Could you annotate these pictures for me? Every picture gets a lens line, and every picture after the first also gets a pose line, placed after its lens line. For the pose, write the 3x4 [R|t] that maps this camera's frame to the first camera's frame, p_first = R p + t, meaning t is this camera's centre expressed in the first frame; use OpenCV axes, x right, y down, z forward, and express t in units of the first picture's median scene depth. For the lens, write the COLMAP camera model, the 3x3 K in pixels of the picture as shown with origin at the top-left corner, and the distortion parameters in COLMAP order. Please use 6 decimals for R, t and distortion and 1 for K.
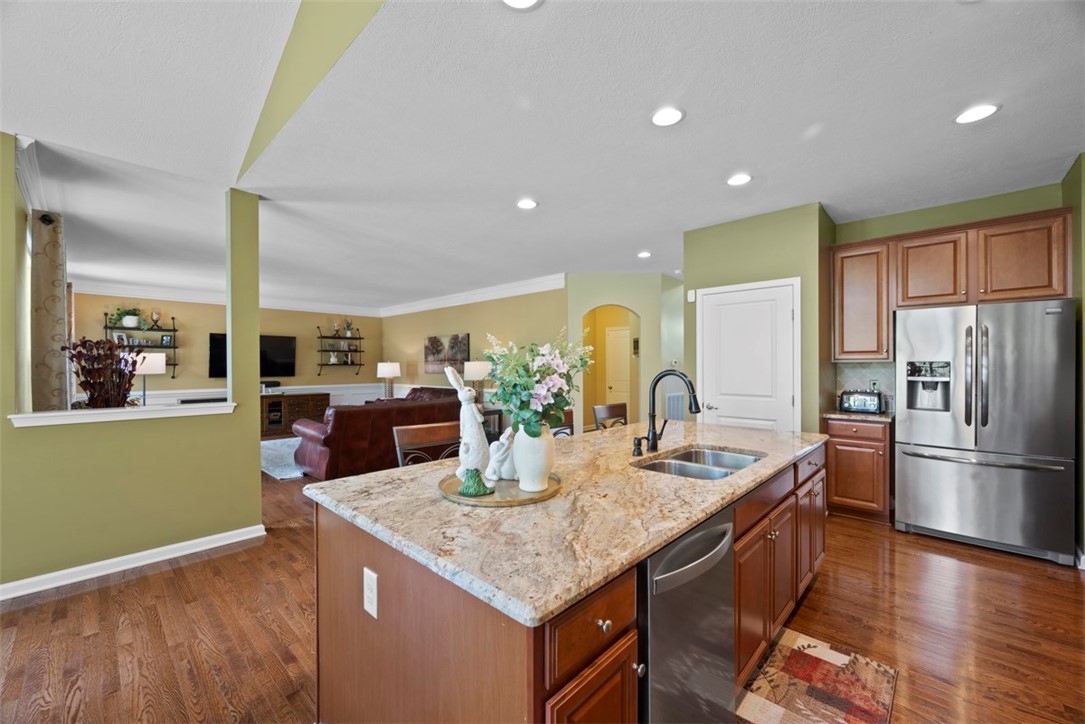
lens RADIAL K [[430.0, 0, 545.0], [0, 430.0, 365.0], [0, 0, 1]] dist [-0.004934, 0.000473]
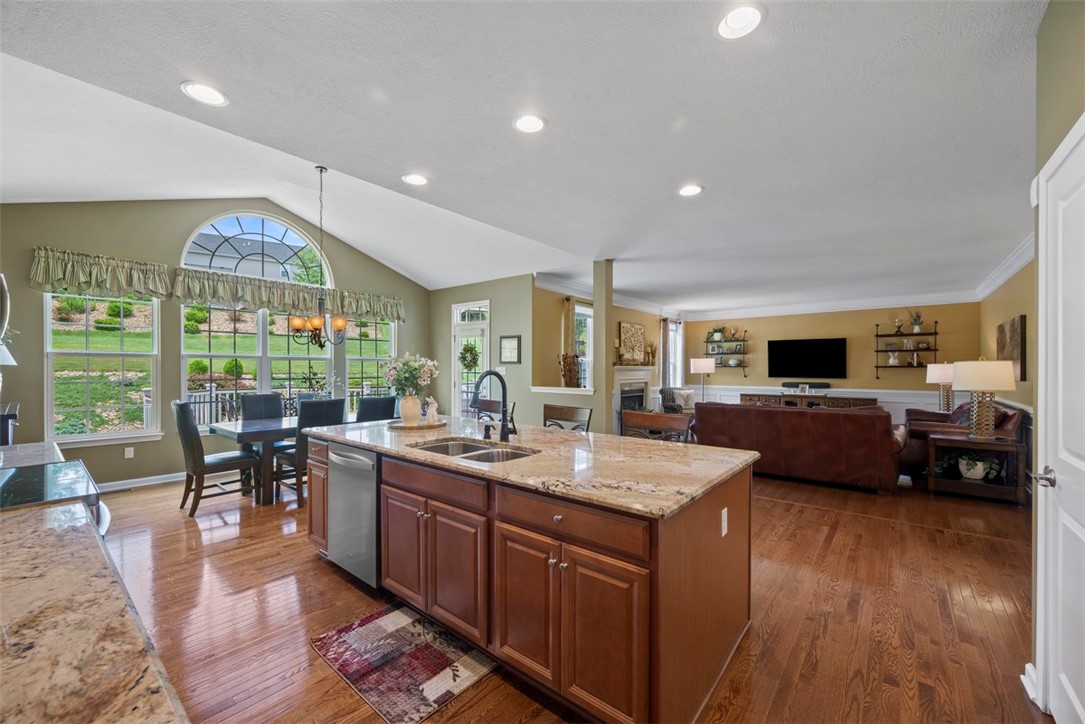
lens RADIAL K [[430.0, 0, 546.2], [0, 430.0, 372.6], [0, 0, 1]] dist [-0.004934, 0.000473]
pose [[0.065329, 0.012848, -0.997781, 0.416438], [-0.000633, 0.999917, 0.012834, 0.001157], [0.997864, -0.000207, 0.065331, 0.308303]]
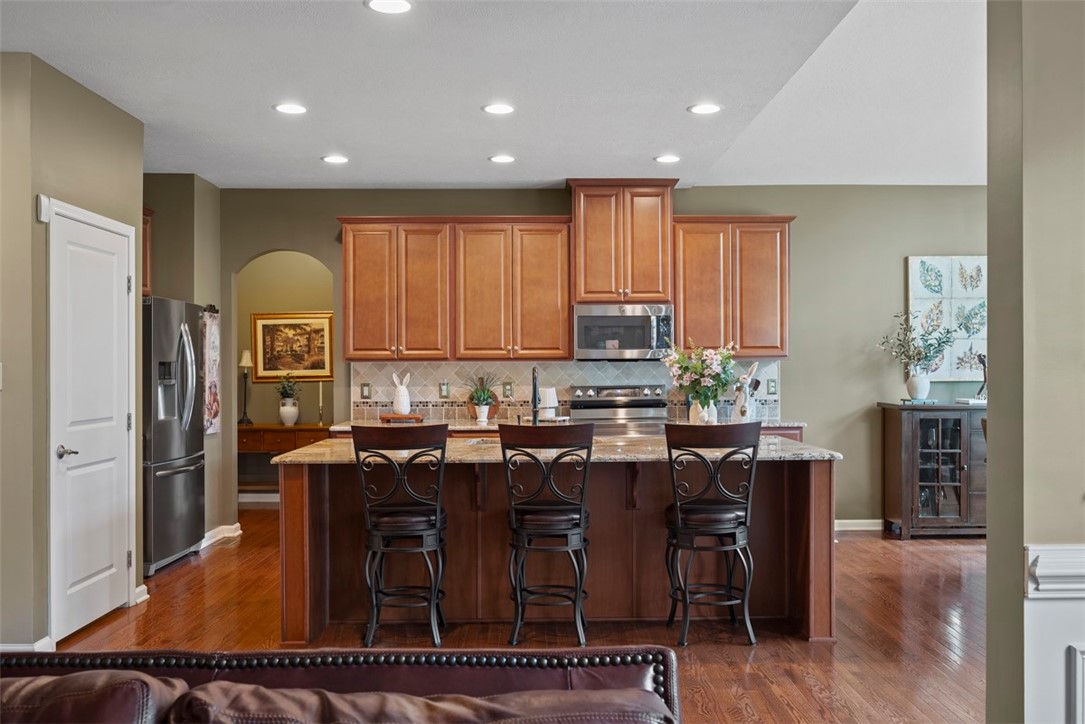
lens RADIAL K [[941.8, 0, 539.2], [0, 941.8, 365.7], [0, 0, 1]] dist [-0.039789, 0.016307]
pose [[-0.686316, 0.006227, 0.727276, -0.423676], [0.005717, 0.999979, -0.003166, 0.004705], [-0.727281, 0.001985, -0.686337, 0.766199]]
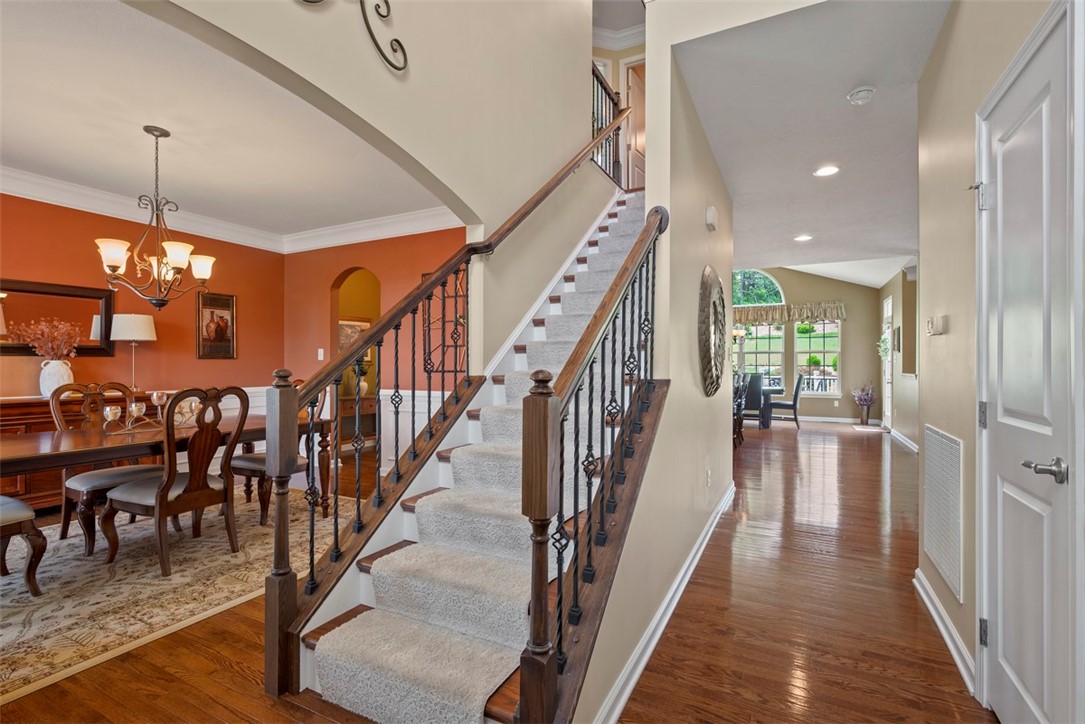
lens RADIAL K [[497.8, 0, 542.0], [0, 497.8, 366.5], [0, 0, 1]] dist [-0.000753, 0.001183]
pose [[-0.963038, 0.003656, -0.269342, 0.604021], [0.003872, 0.999992, -0.000269, 0.024156], [0.269339, -0.001301, -0.963045, 1.151716]]
